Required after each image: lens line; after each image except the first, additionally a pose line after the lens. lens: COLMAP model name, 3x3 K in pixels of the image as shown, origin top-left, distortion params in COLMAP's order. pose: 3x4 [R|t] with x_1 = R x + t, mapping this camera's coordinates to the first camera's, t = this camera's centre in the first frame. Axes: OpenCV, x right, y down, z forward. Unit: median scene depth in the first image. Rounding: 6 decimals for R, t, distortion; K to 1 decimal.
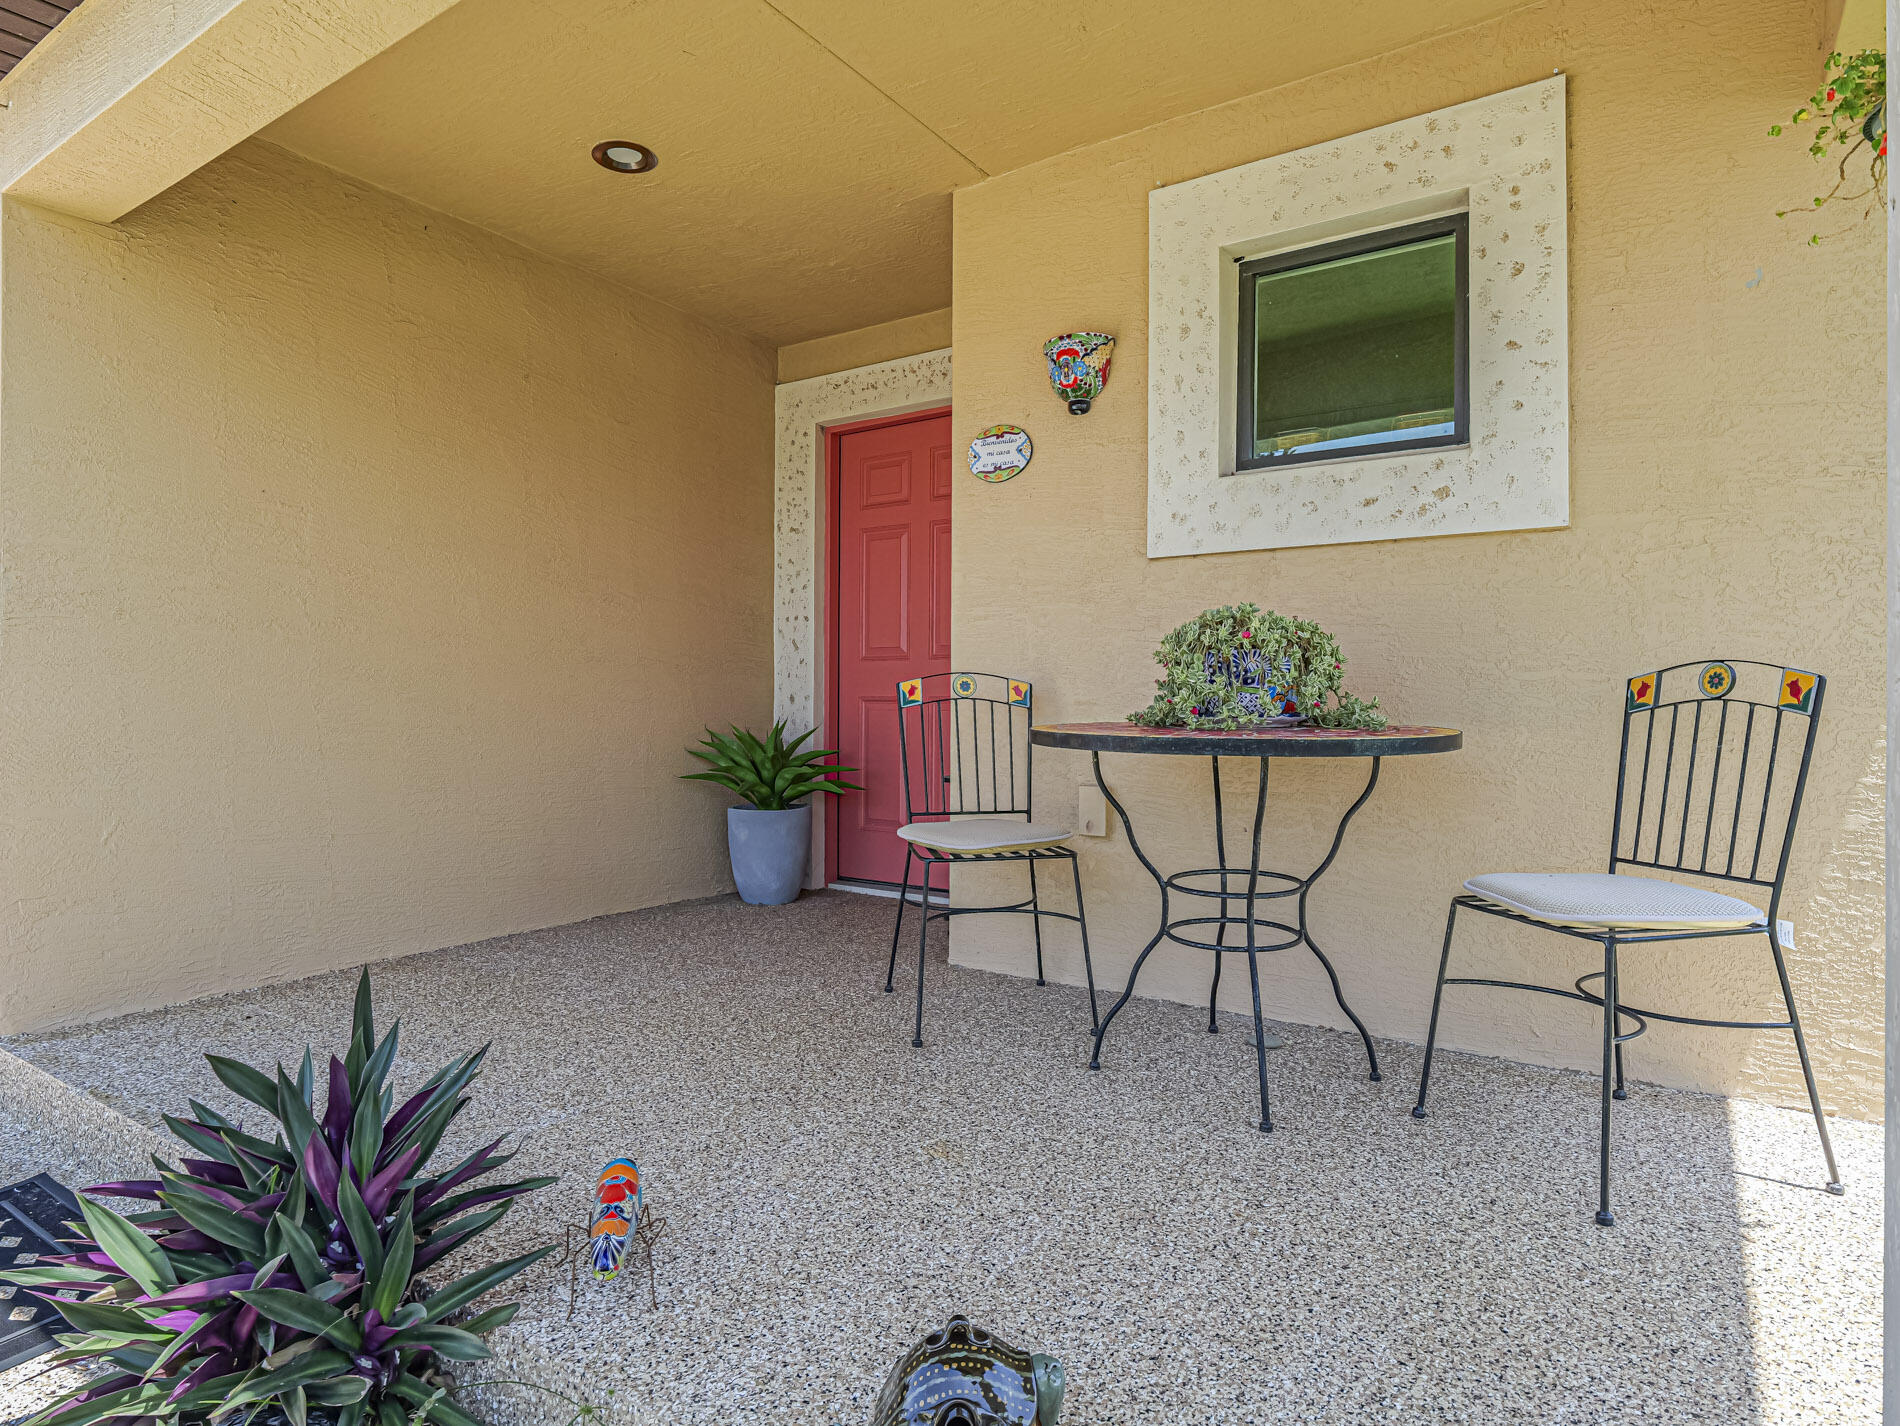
lens RADIAL K [[1073.5, 0, 950.0], [0, 1073.5, 713.0], [0, 0, 1]] dist [-0.000153, -0.000509]
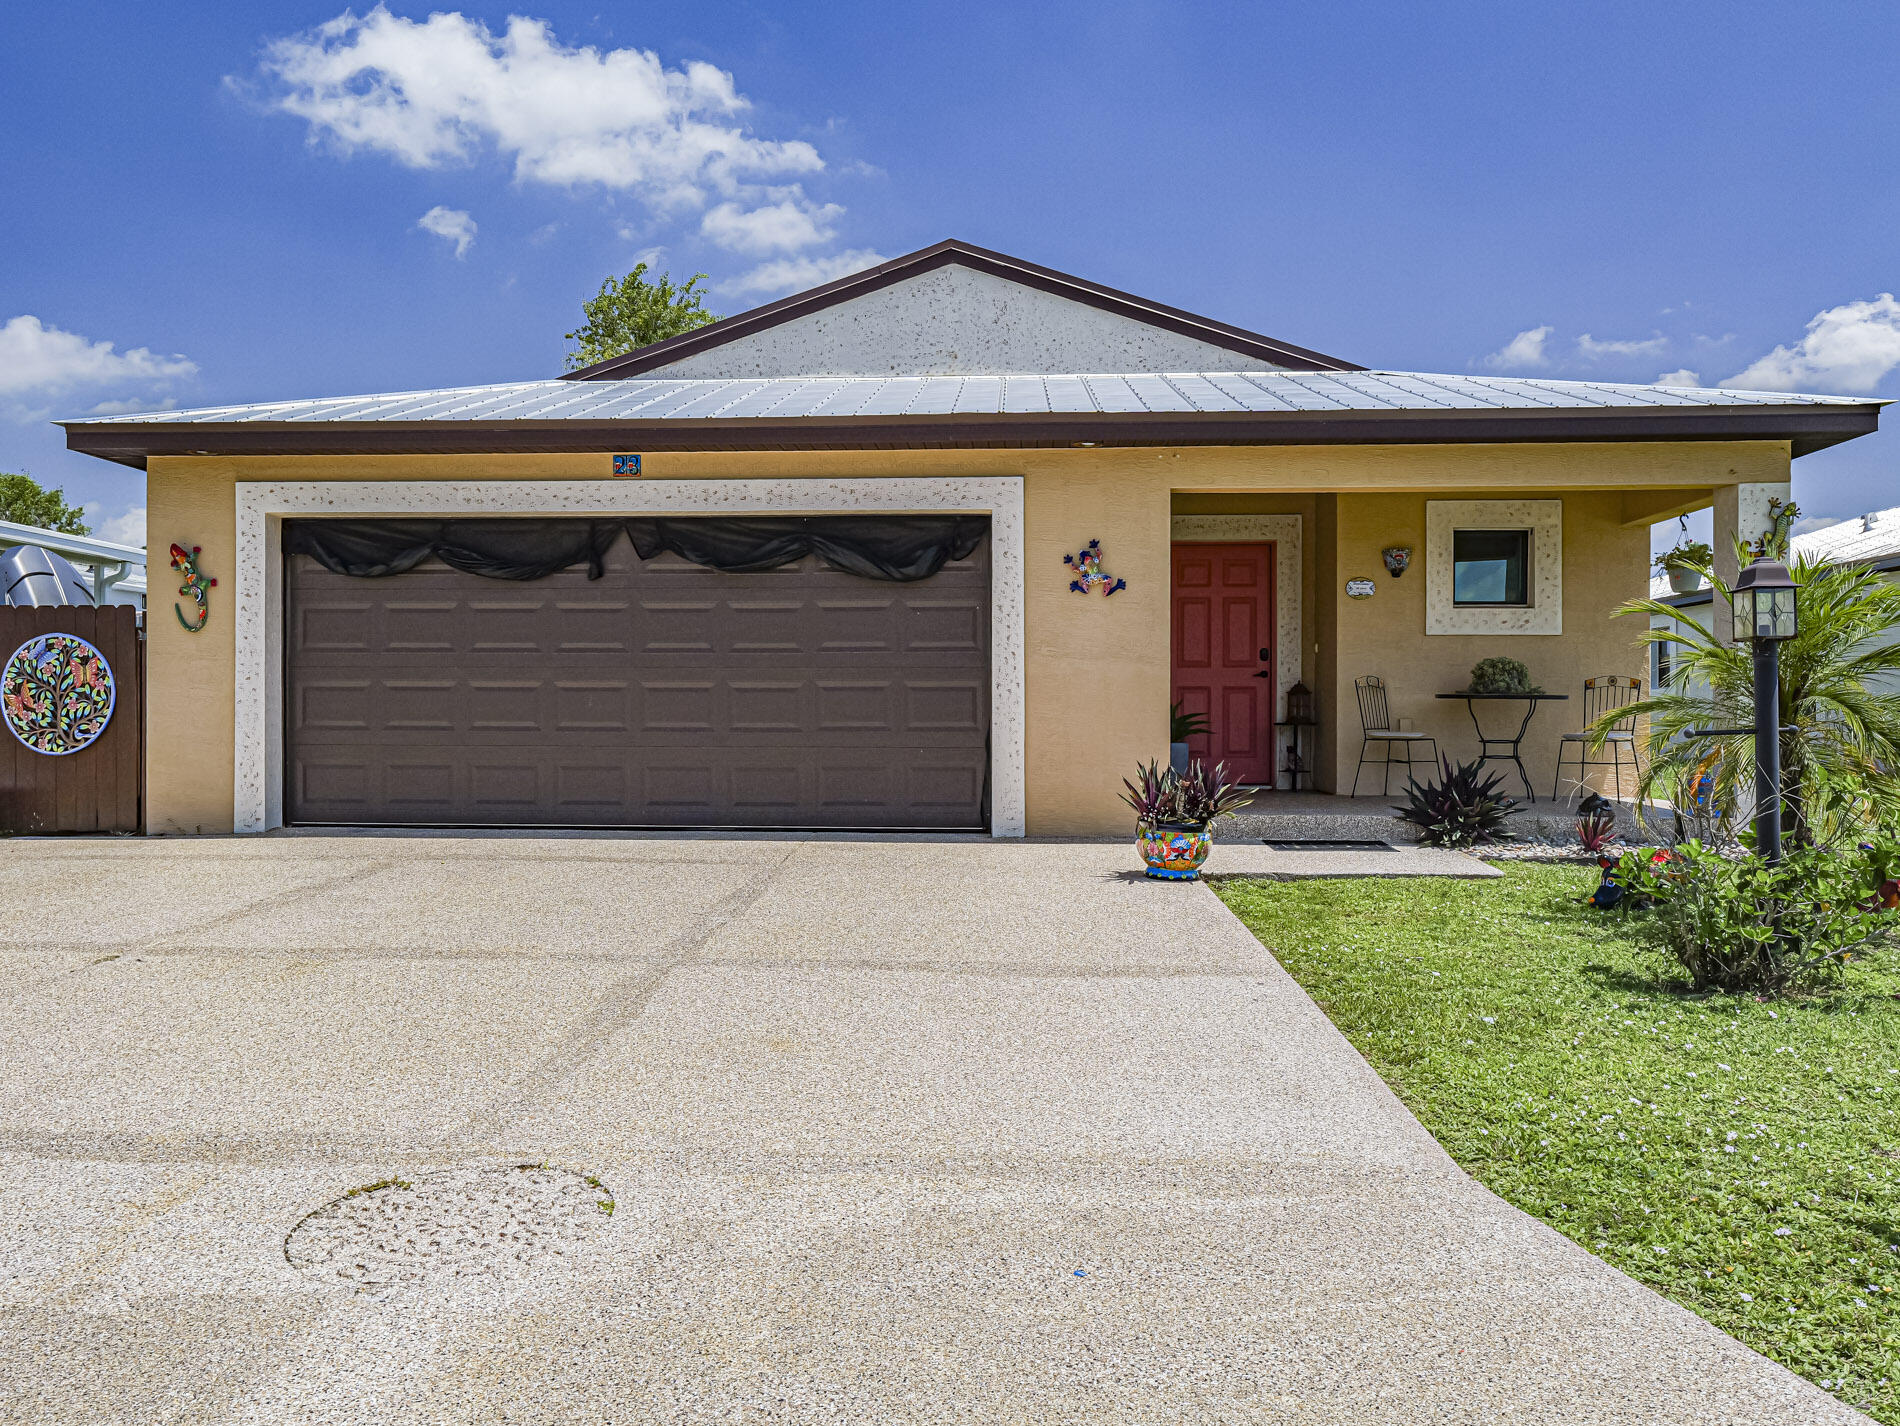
lens RADIAL K [[1435.4, 0, 950.0], [0, 1435.4, 713.0], [0, 0, 1]] dist [0.002811, -0.001190]
pose [[0.856767, -0.003640, 0.515690, -2.705122], [0.005615, 0.999982, -0.002271, 0.055473], [-0.515673, 0.004842, 0.856772, -1.488398]]
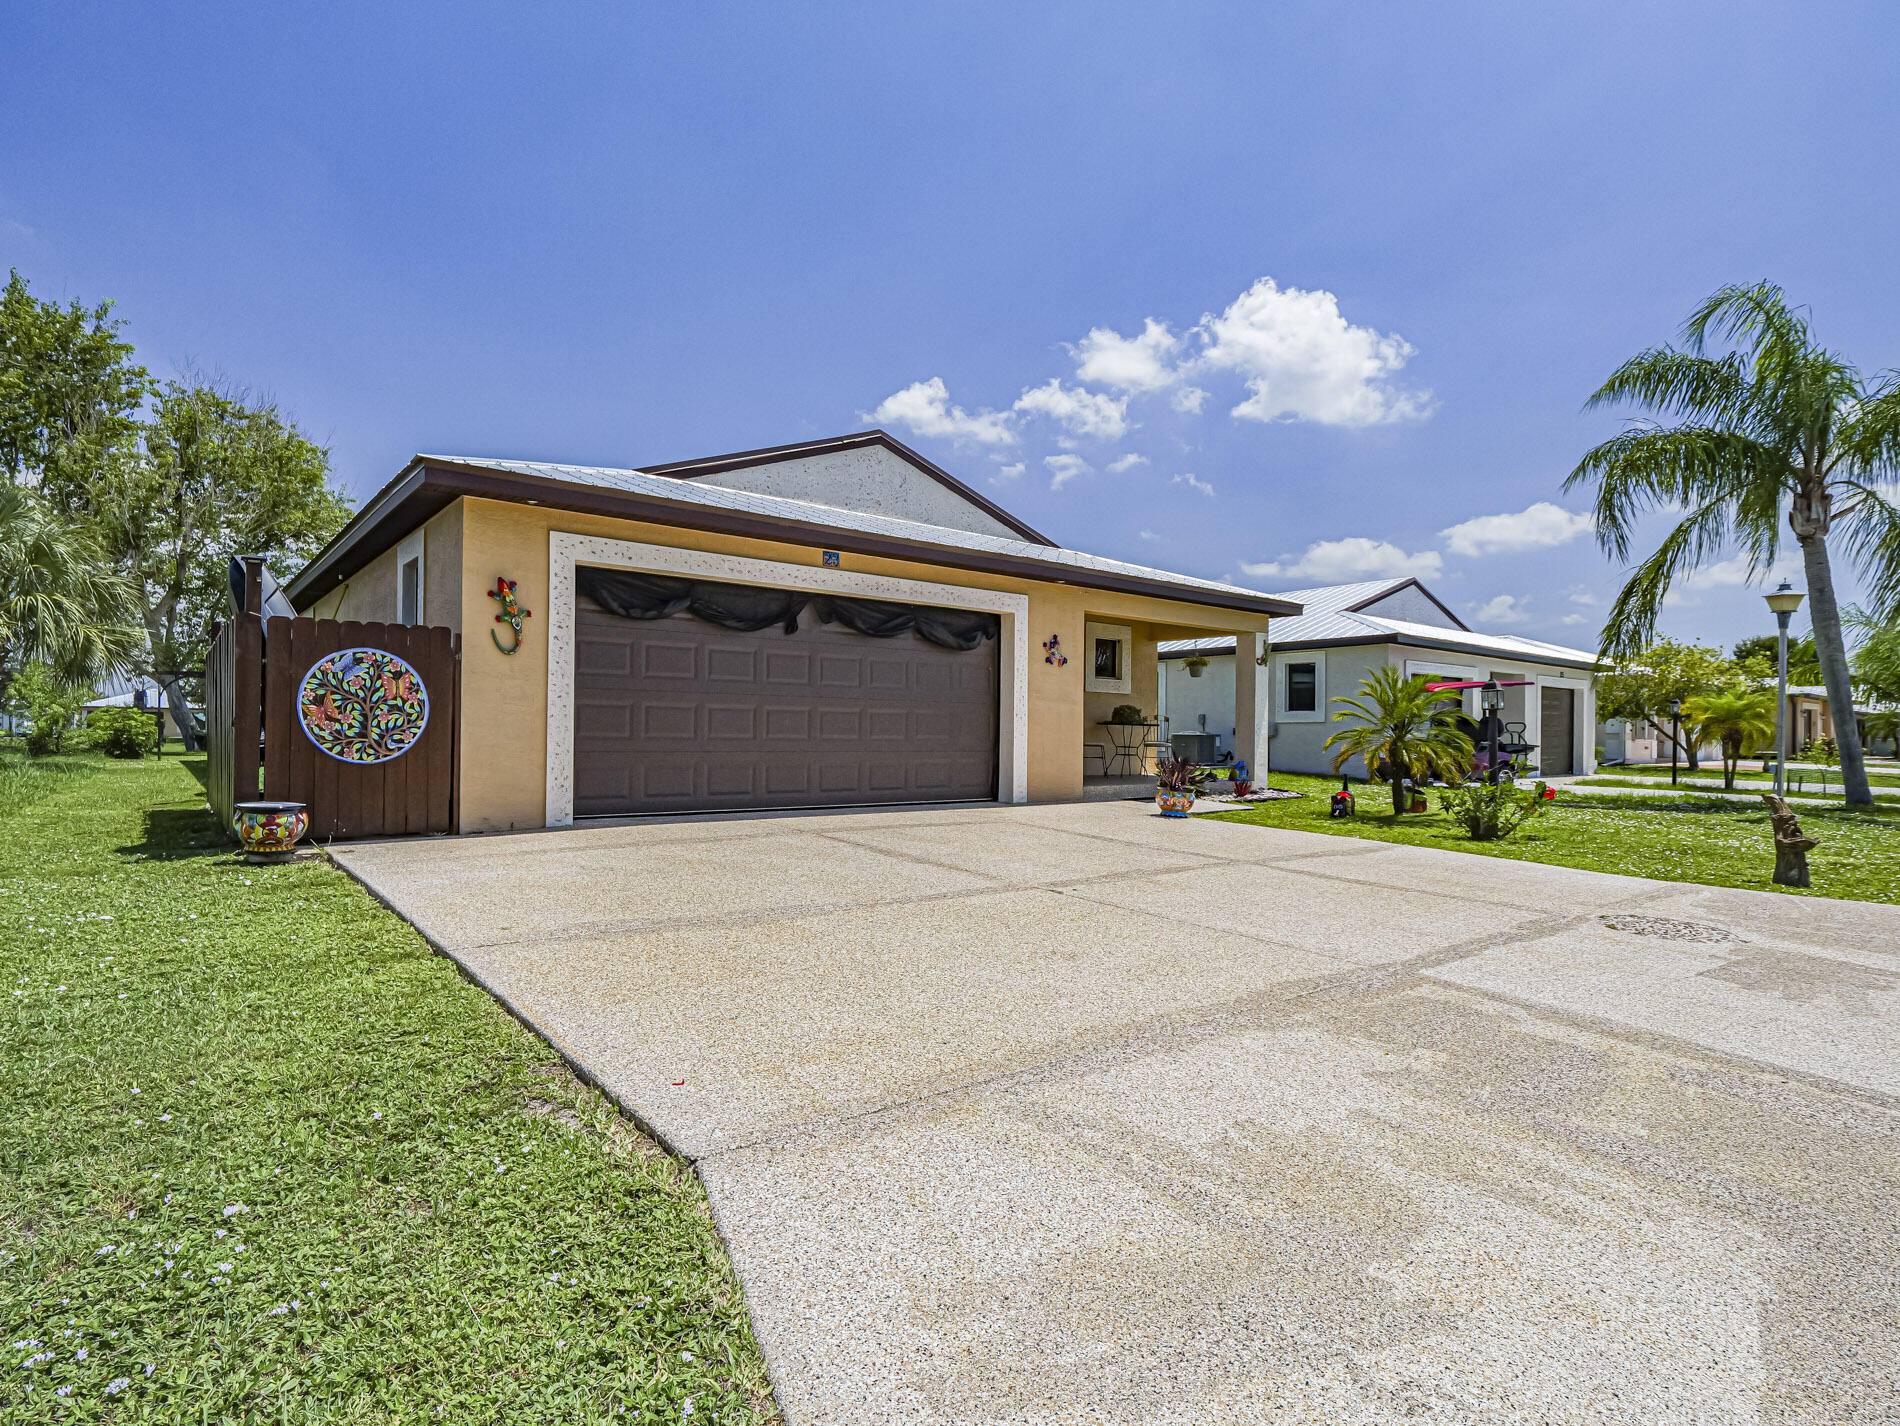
lens RADIAL K [[978.5, 0, 939.3], [0, 978.5, 738.4], [0, 0, 1]] dist [-0.003712, -0.001666]
pose [[0.286192, -0.008124, 0.958138, -4.557965], [-0.005523, 0.999933, 0.010129, 0.041100], [-0.958157, -0.008191, 0.286128, 0.310803]]
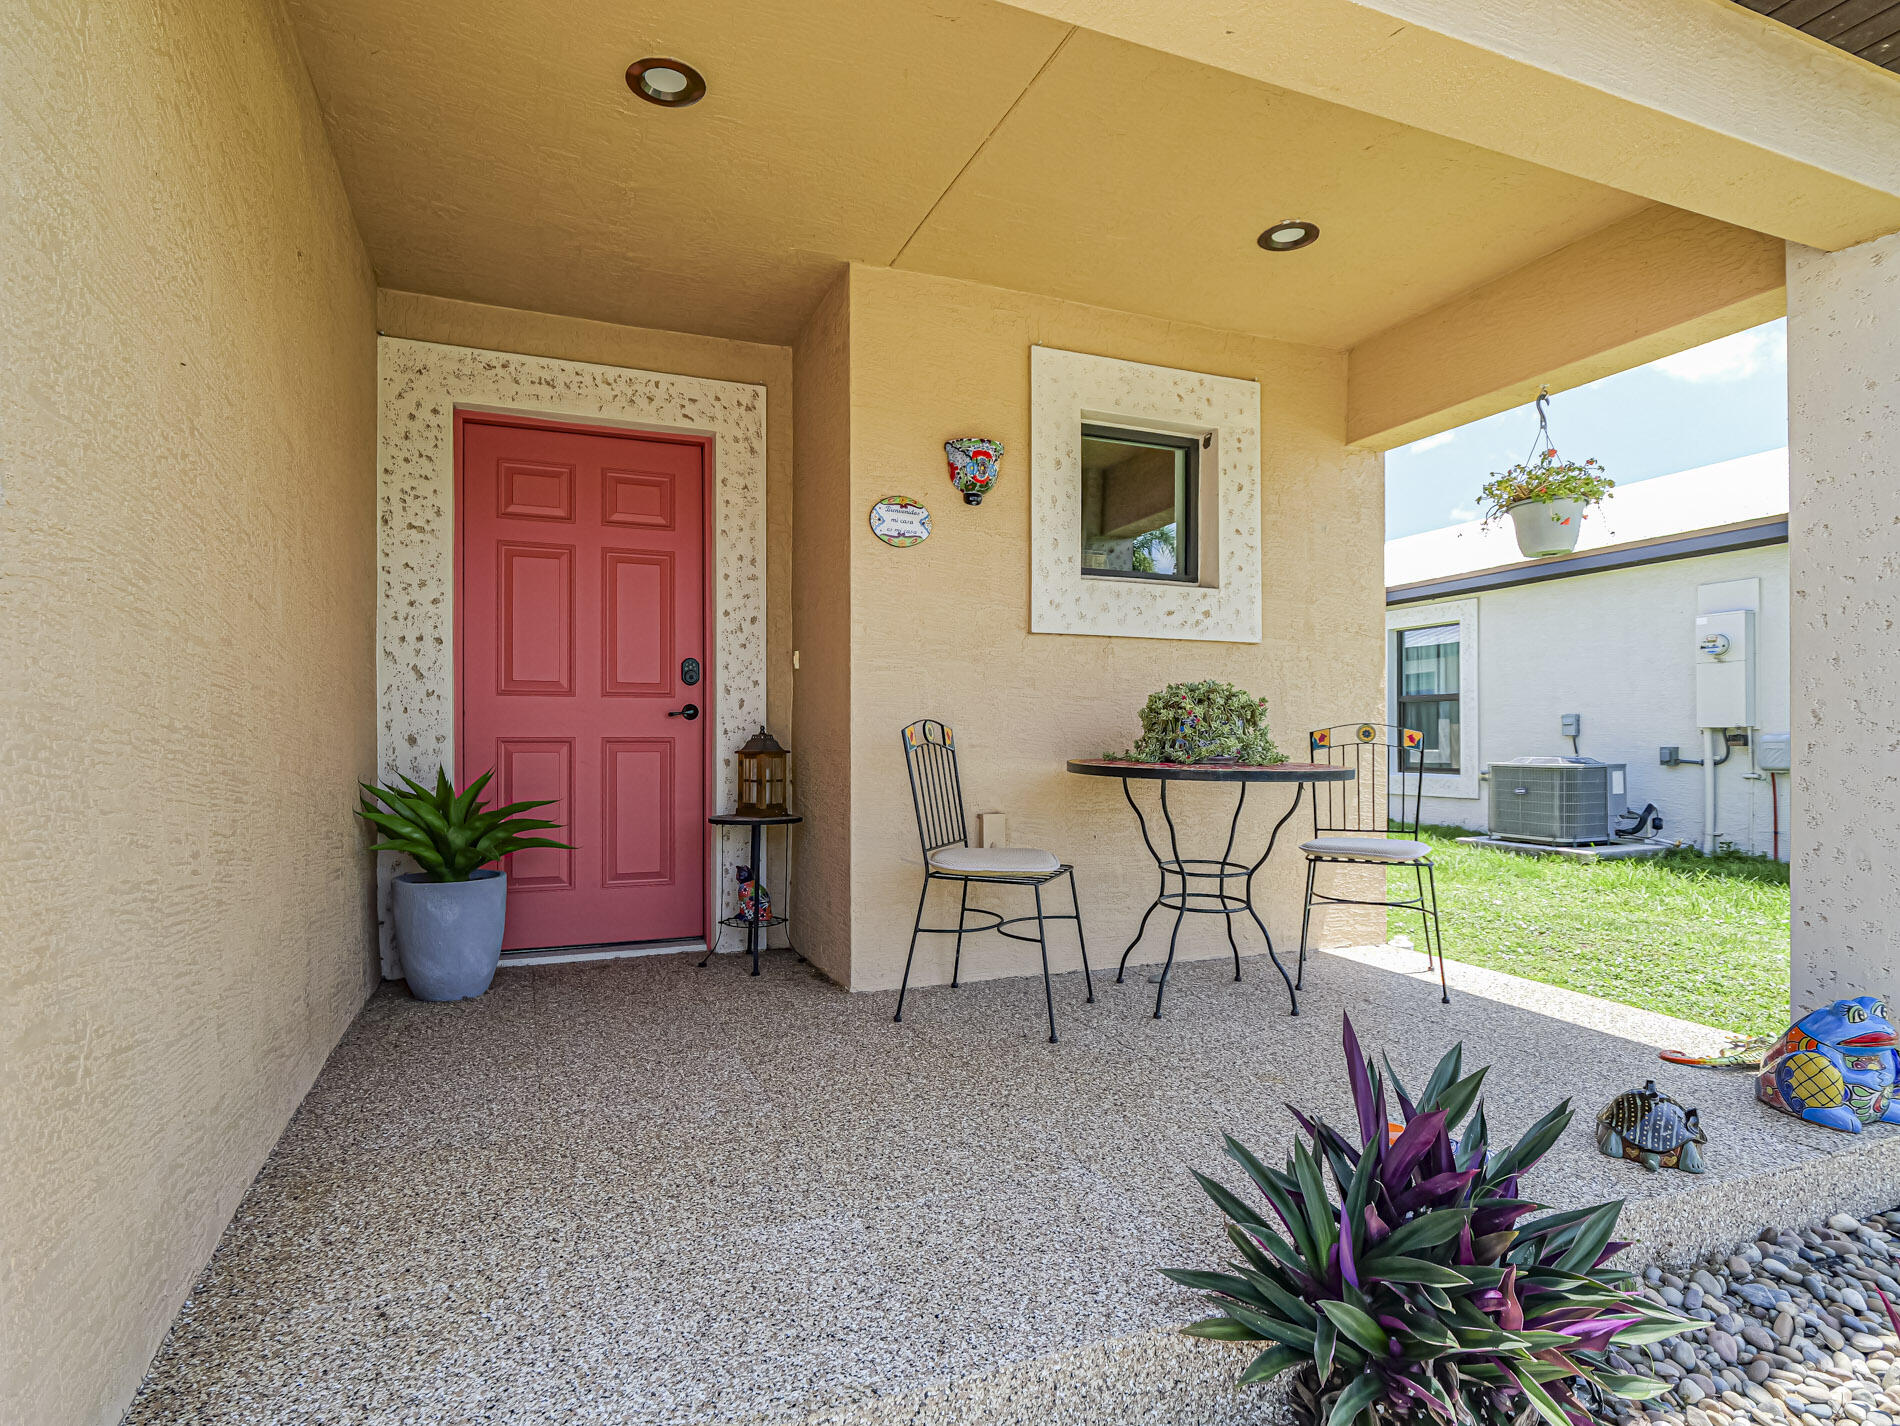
lens RADIAL K [[978.5, 0, 939.3], [0, 978.5, 738.4], [0, 0, 1]] dist [-0.003712, -0.001666]
pose [[0.561730, -0.008883, 0.827273, -0.829991], [0.006707, 0.999958, 0.006183, -0.025783], [-0.827294, 0.002075, 0.561766, 0.431916]]
